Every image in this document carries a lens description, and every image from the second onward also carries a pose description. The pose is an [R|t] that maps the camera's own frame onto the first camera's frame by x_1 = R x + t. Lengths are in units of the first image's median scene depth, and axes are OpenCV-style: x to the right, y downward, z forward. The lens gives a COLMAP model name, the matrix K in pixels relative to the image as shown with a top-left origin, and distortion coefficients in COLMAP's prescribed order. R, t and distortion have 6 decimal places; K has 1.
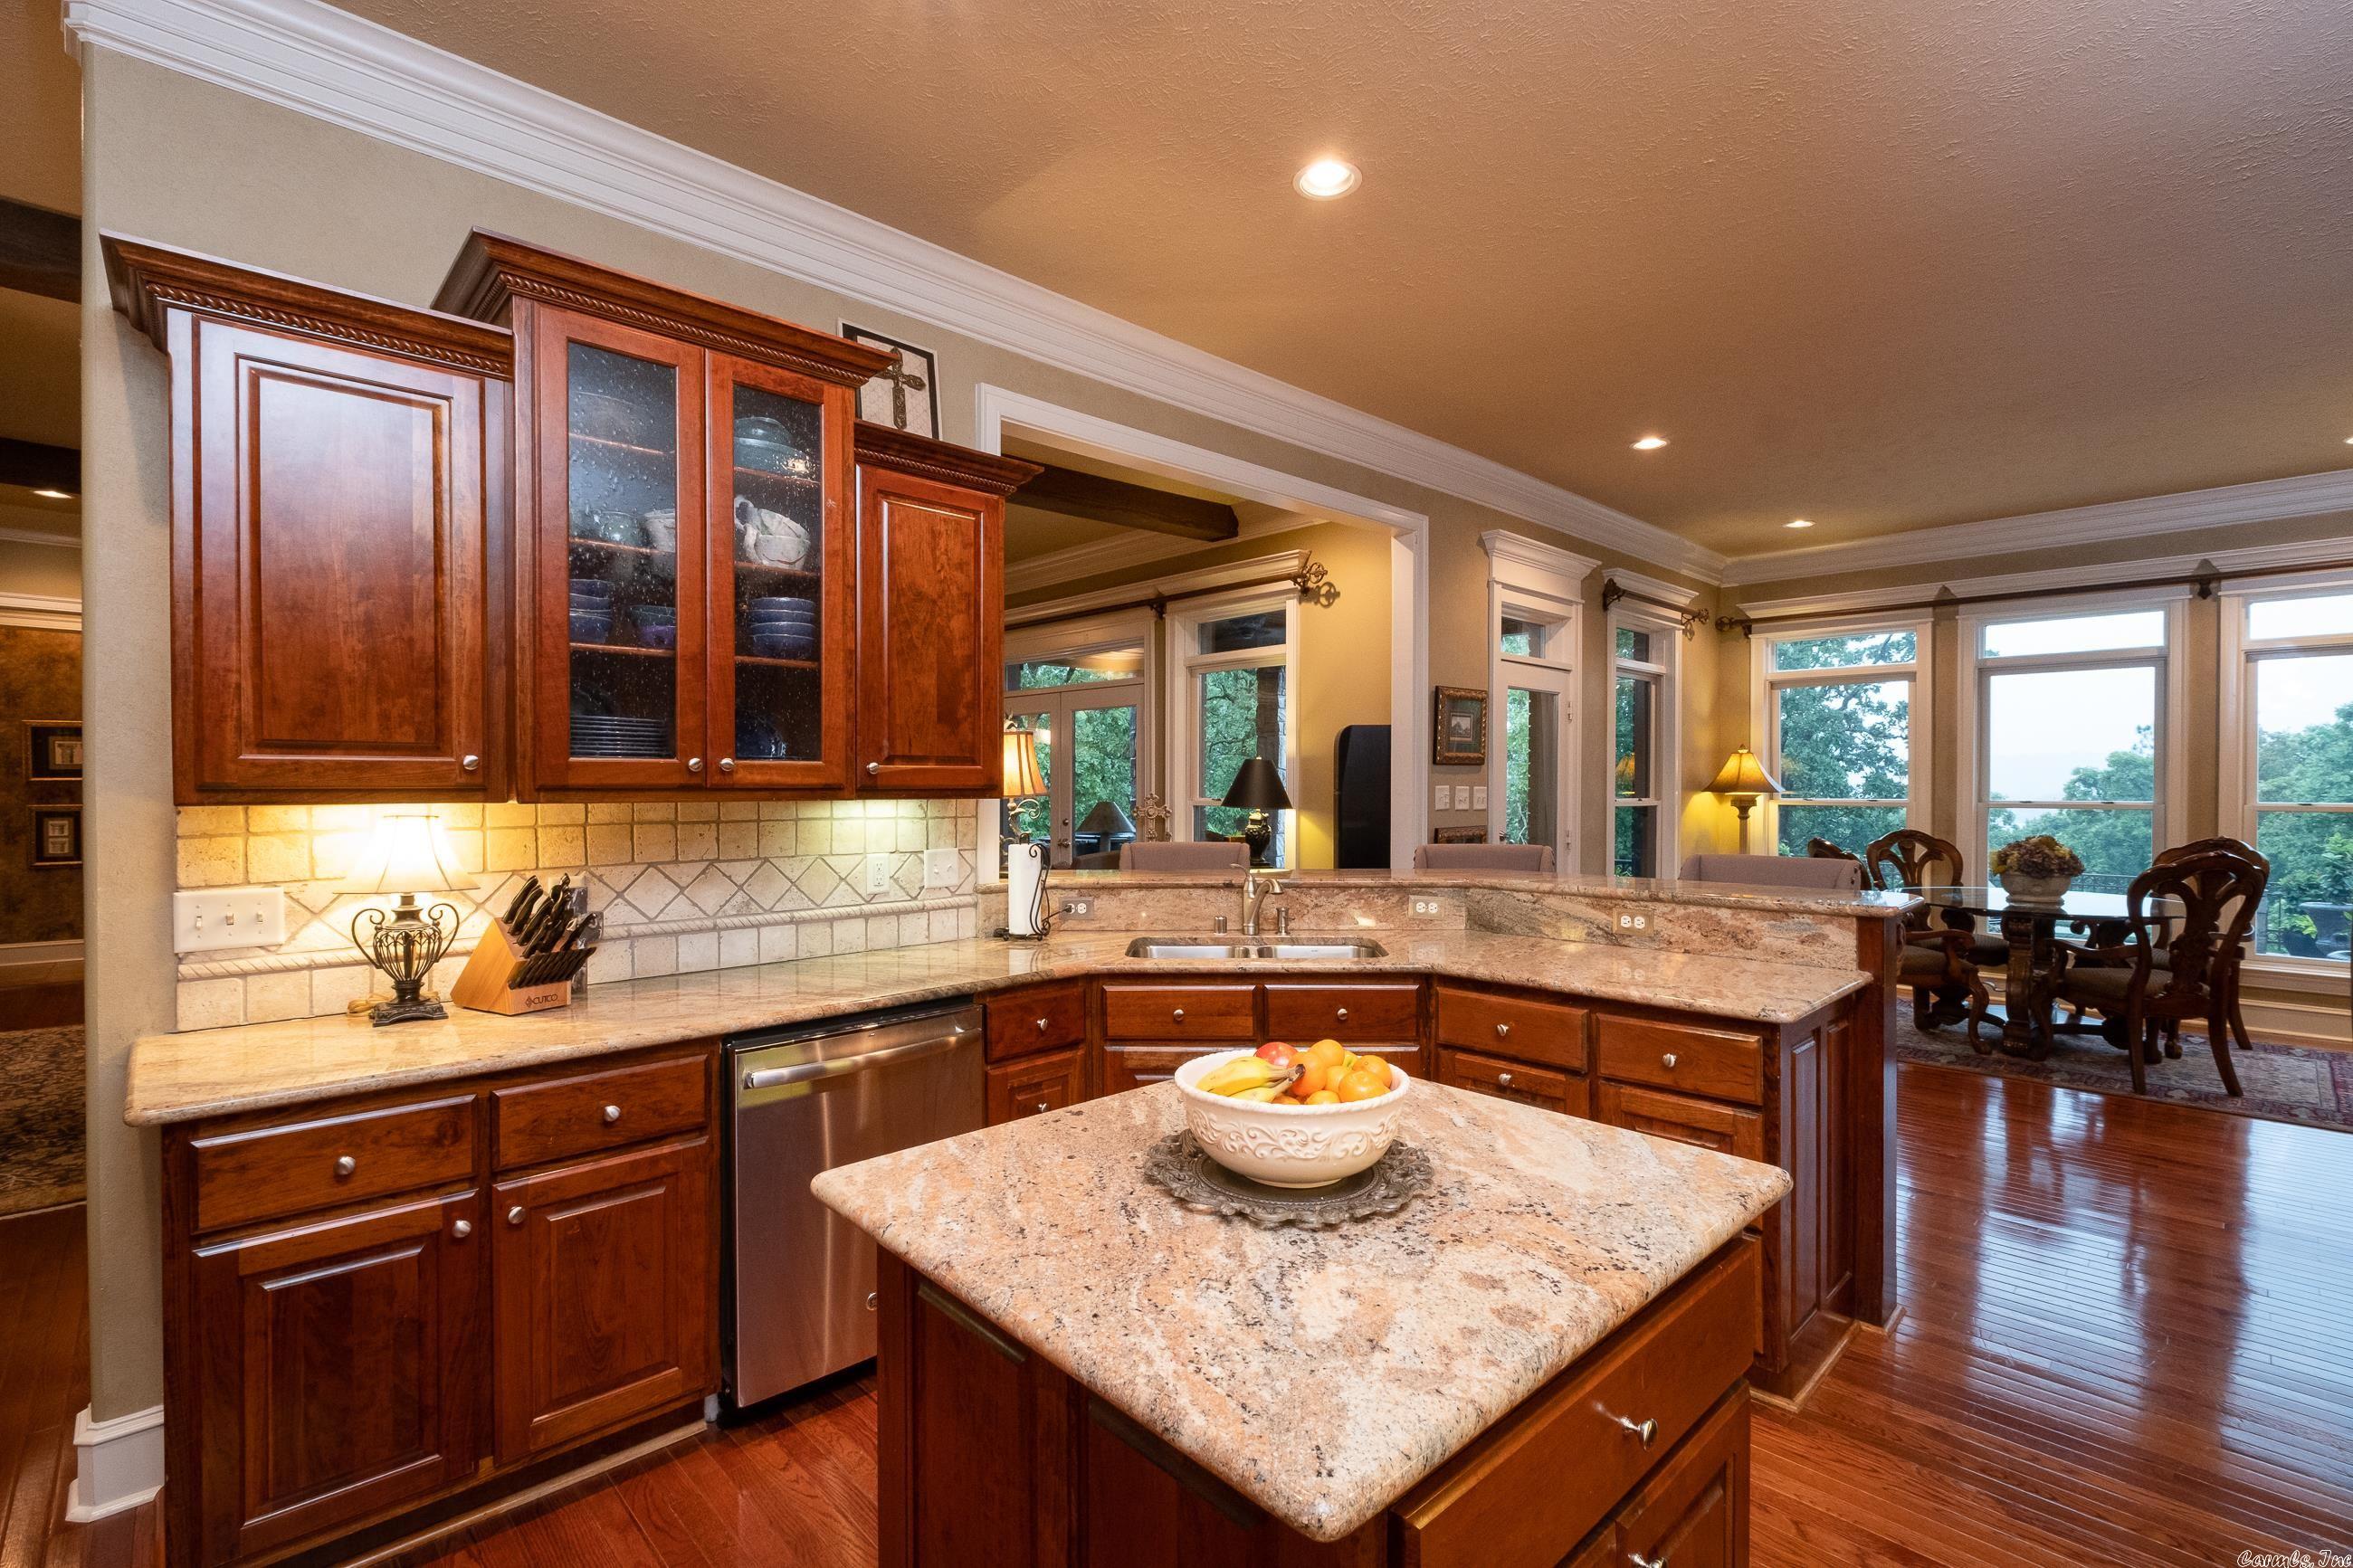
lens RADIAL K [[1045.4, 0, 1185.4], [0, 1045.4, 787.1], [0, 0, 1]] dist [-0.000690, -0.000124]
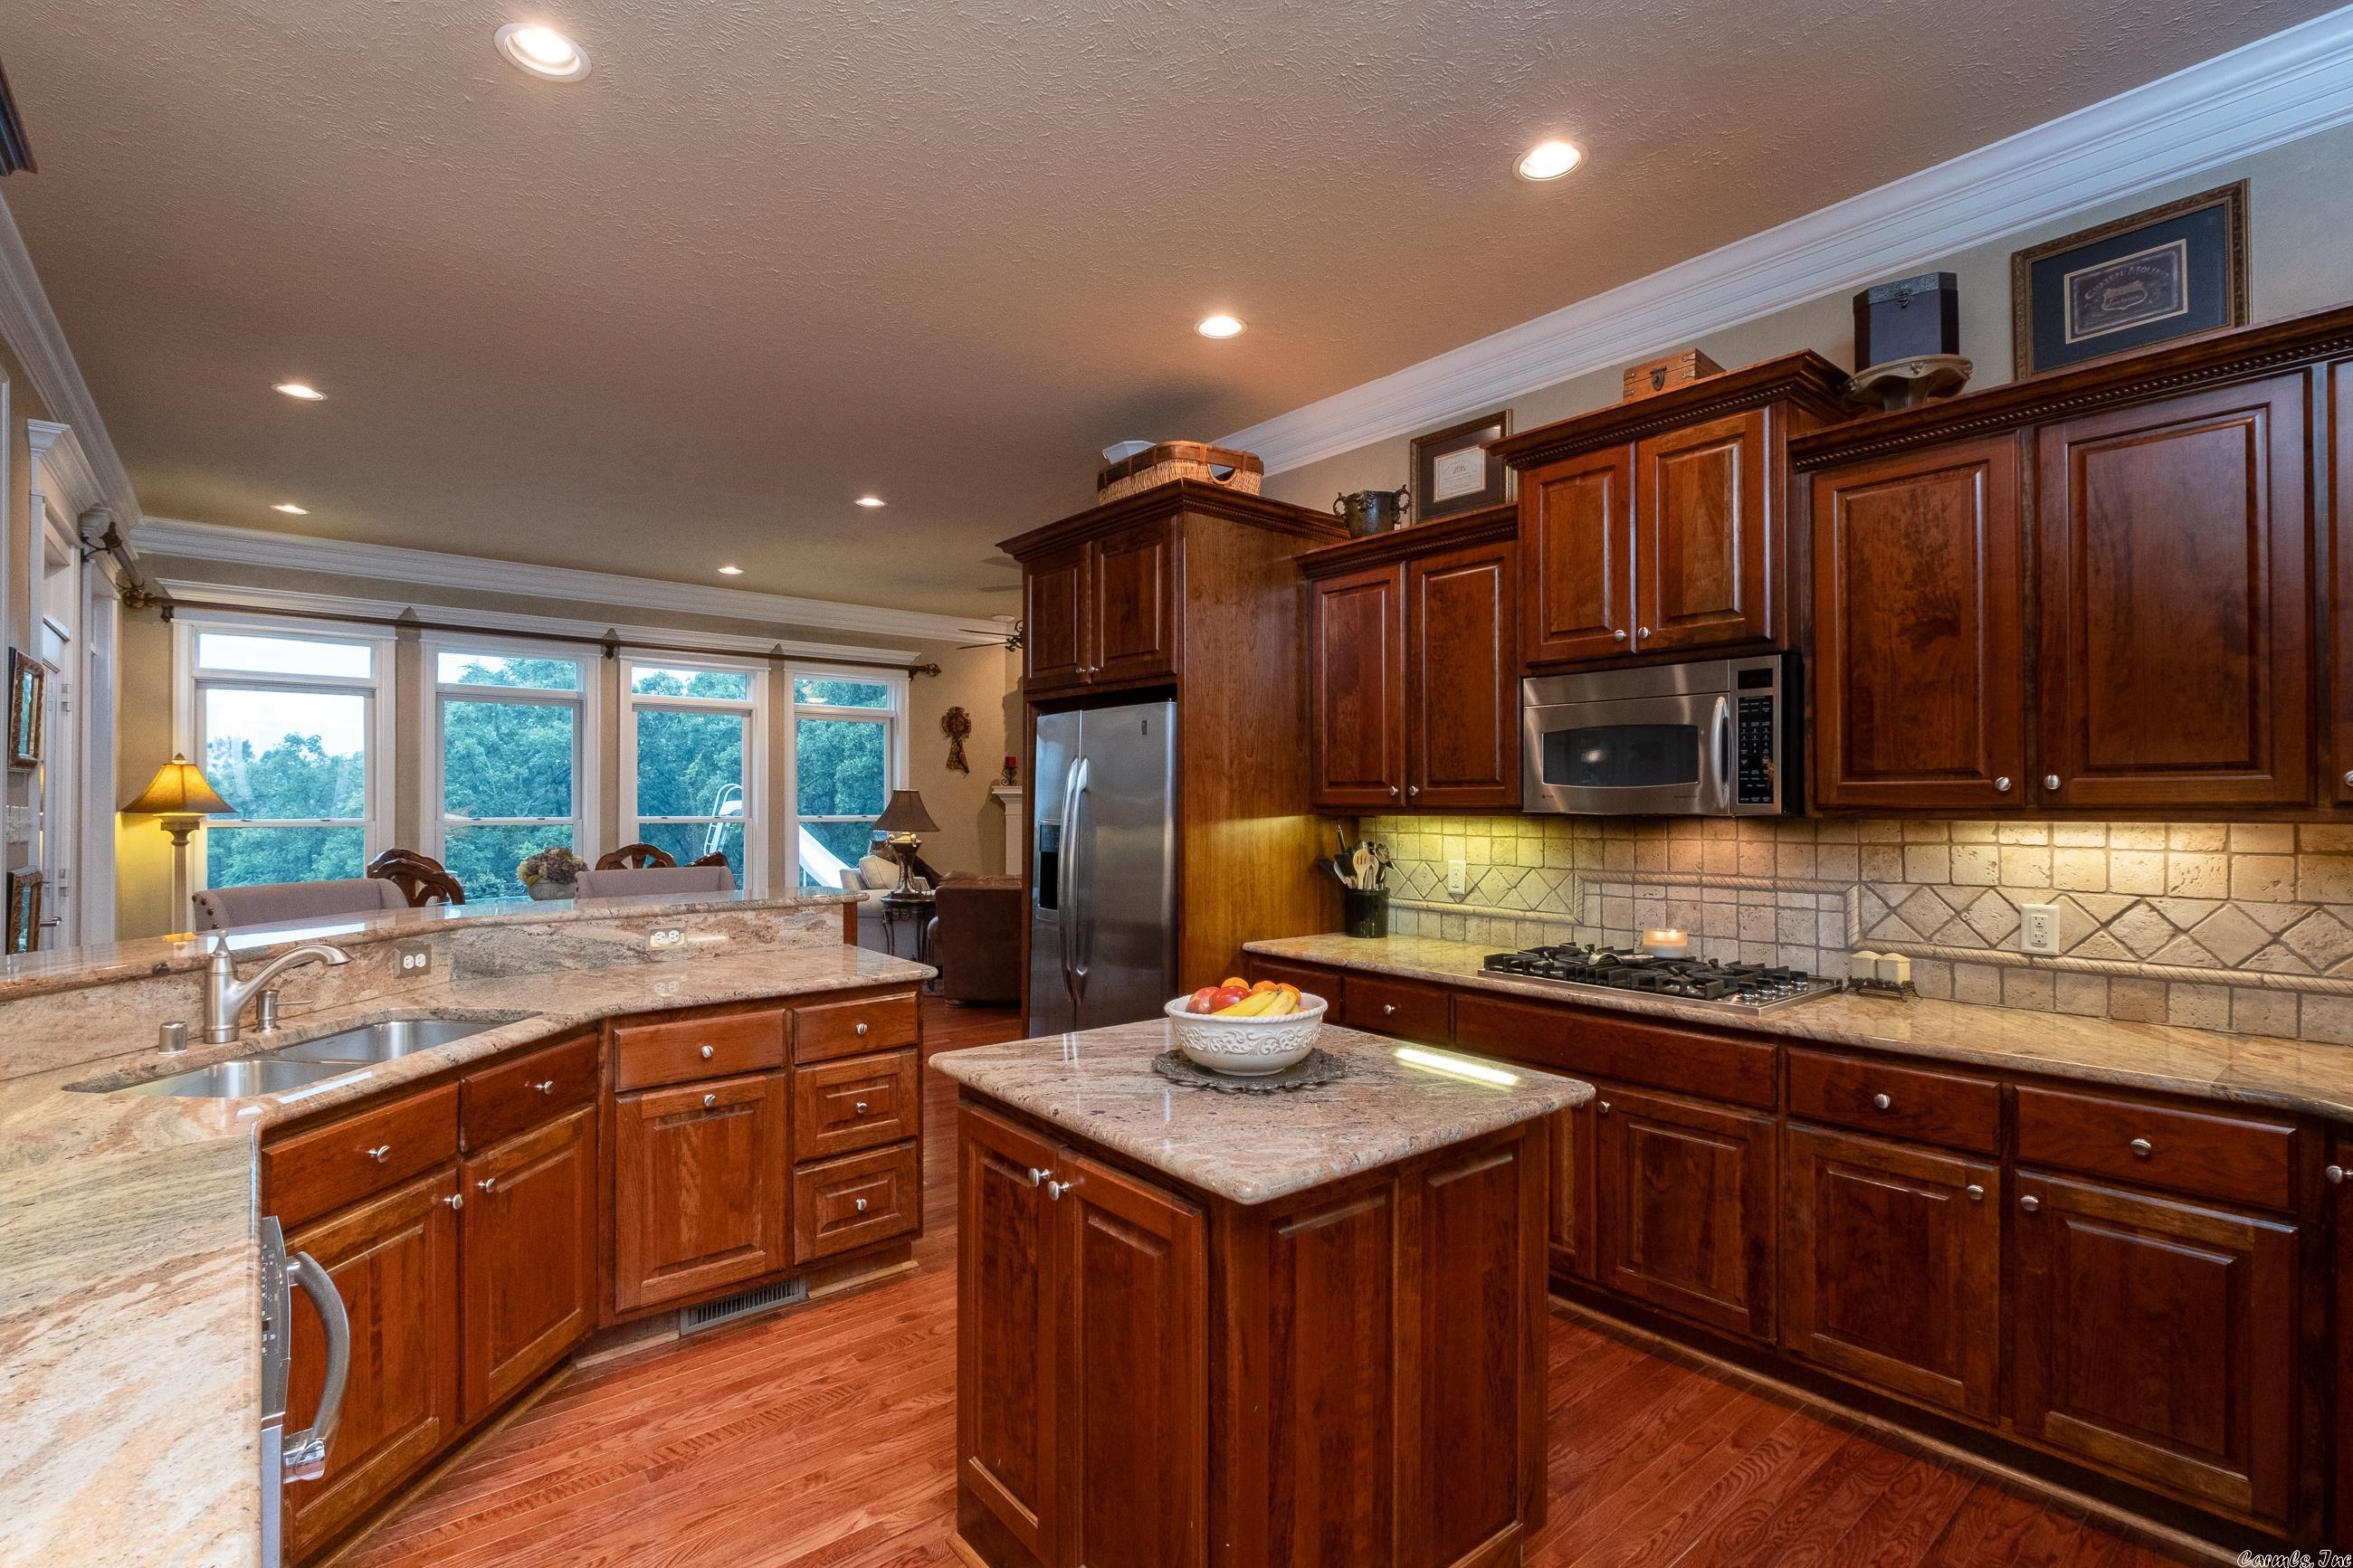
lens RADIAL K [[1095.6, 0, 1166.5], [0, 1095.6, 794.1], [0, 0, 1]] dist [-0.005113, -0.000933]
pose [[0.073090, 0.008195, 0.997292, -0.603506], [0.003994, 0.999956, -0.008509, 0.000050], [-0.997317, 0.004605, 0.073054, 0.424622]]
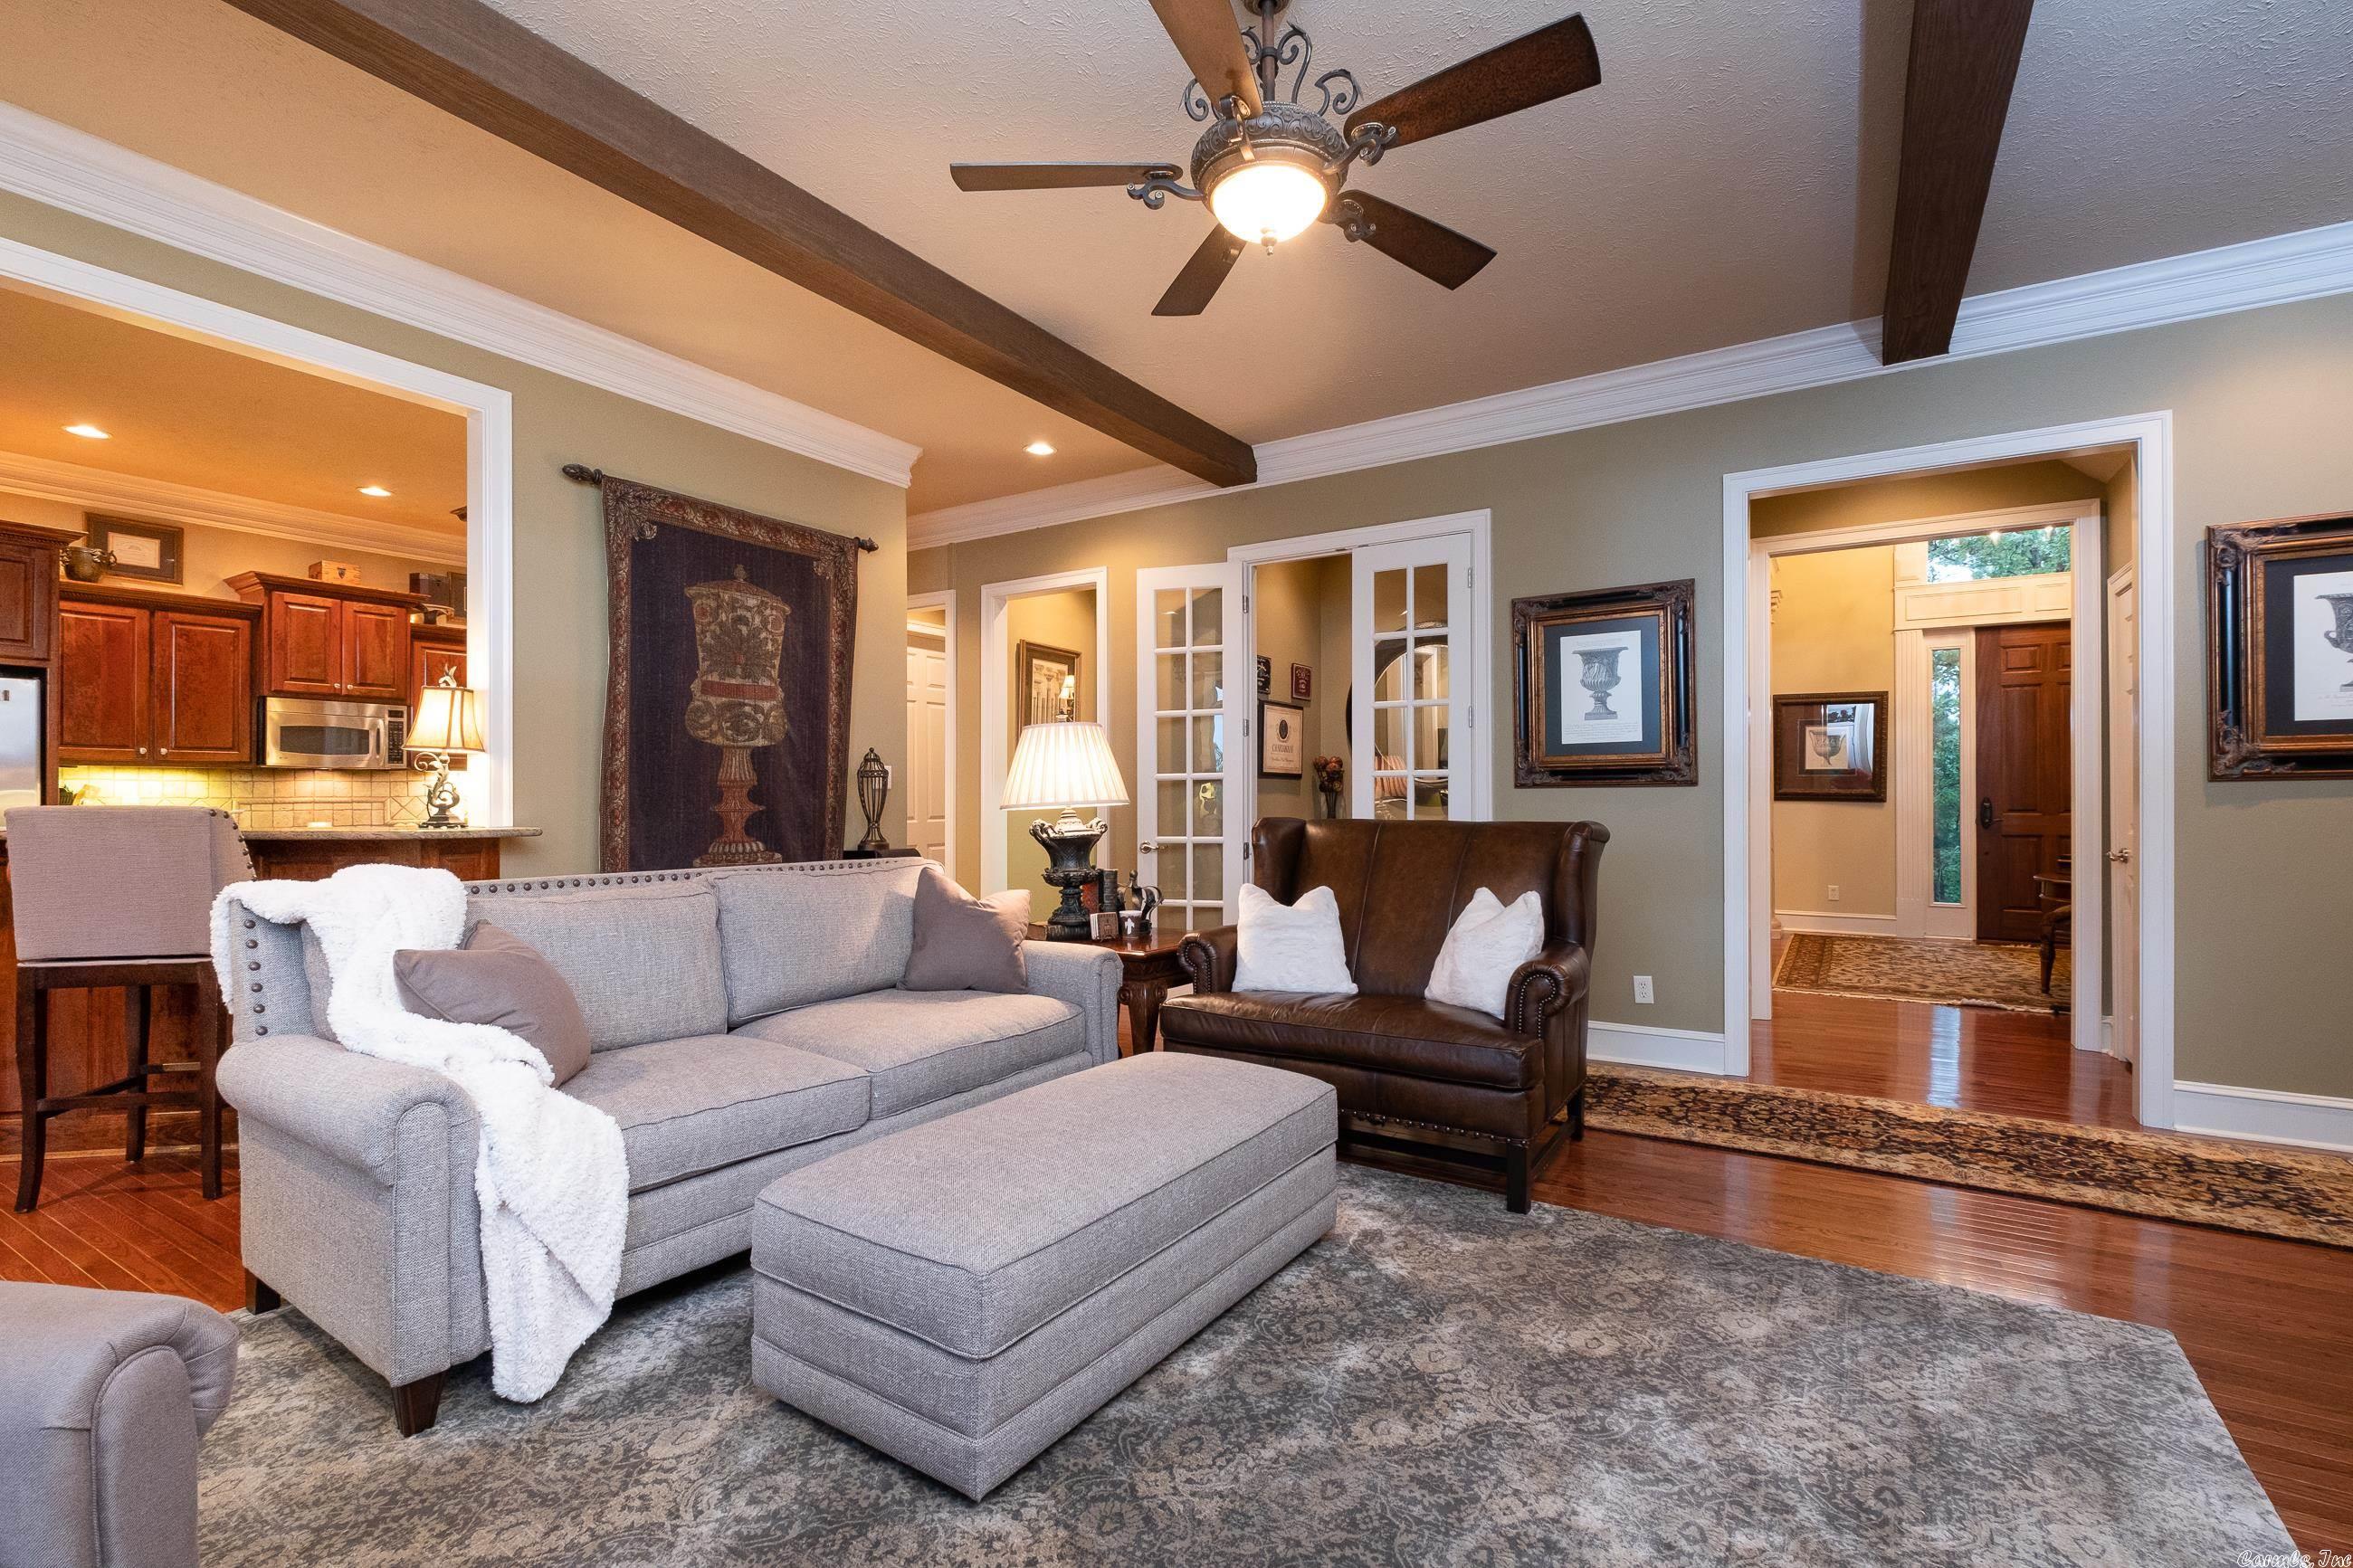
lens RADIAL K [[1061.4, 0, 1166.1], [0, 1061.4, 790.1], [0, 0, 1]] dist [-0.004946, -0.000655]
pose [[-0.974240, 0.000387, -0.225513, -0.718436], [-0.000790, 0.999987, 0.005127, 0.046638], [0.225512, 0.005173, -0.974227, 2.603341]]
